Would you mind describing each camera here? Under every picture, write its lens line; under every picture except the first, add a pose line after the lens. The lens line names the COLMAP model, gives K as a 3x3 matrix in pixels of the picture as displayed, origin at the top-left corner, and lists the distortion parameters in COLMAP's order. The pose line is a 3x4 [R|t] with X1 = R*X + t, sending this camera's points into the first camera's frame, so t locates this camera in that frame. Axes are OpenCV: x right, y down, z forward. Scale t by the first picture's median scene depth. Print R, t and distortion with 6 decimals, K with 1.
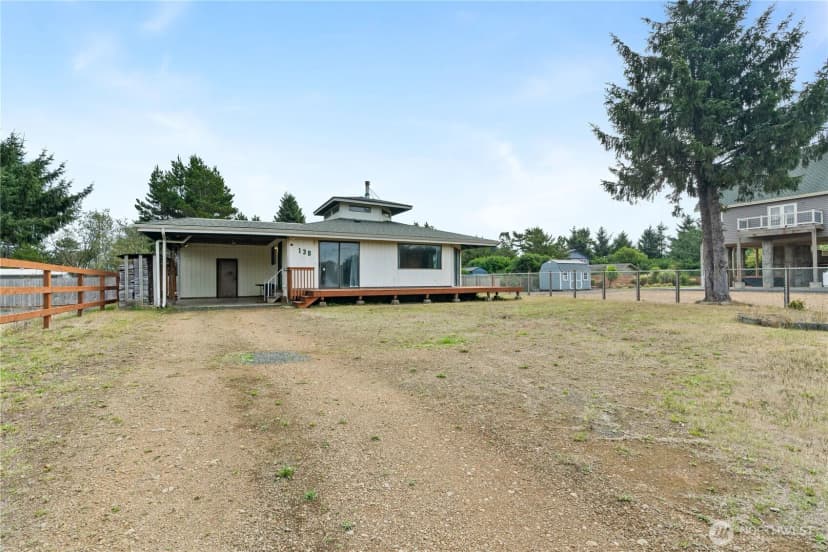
lens RADIAL K [[372.0, 0, 411.7], [0, 372.0, 278.1], [0, 0, 1]] dist [0.001751, 0.000333]
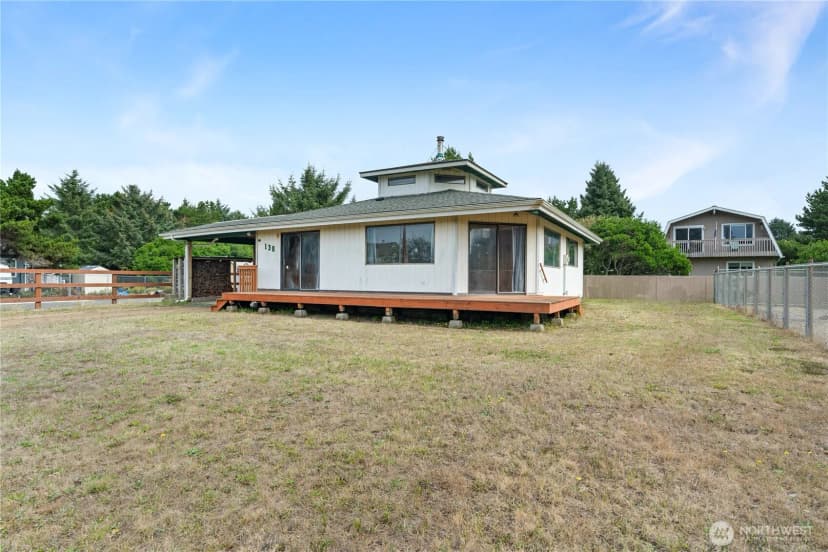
lens RADIAL K [[436.8, 0, 414.6], [0, 436.8, 277.5], [0, 0, 1]] dist [-0.000072, 0.000191]
pose [[0.536040, 0.009140, -0.844143, 0.616552], [-0.000593, 0.999945, 0.010451, -0.009180], [0.844193, -0.005101, 0.536016, 0.606481]]
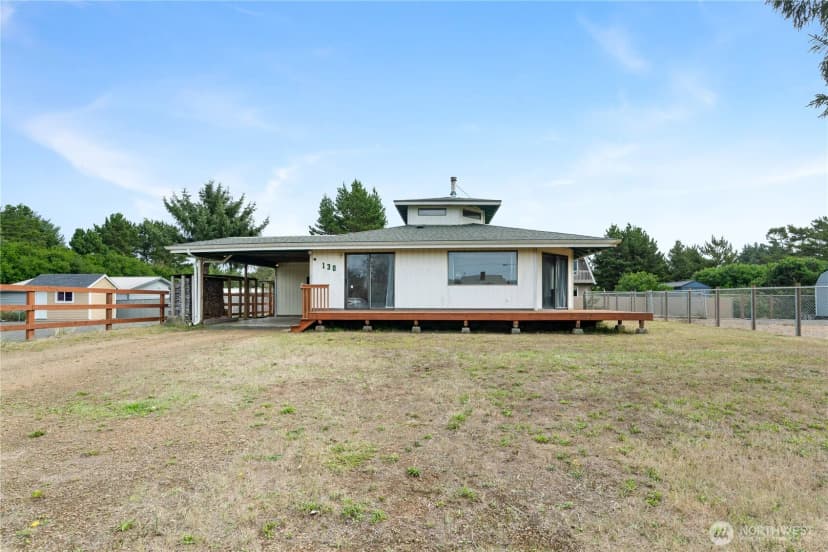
lens RADIAL K [[392.3, 0, 421.5], [0, 392.3, 296.5], [0, 0, 1]] dist [-0.005096, 0.000179]
pose [[0.853177, 0.003414, -0.521610, 0.306121], [-0.001705, 0.999991, 0.003757, -0.004053], [0.521618, -0.002317, 0.853176, 0.272643]]
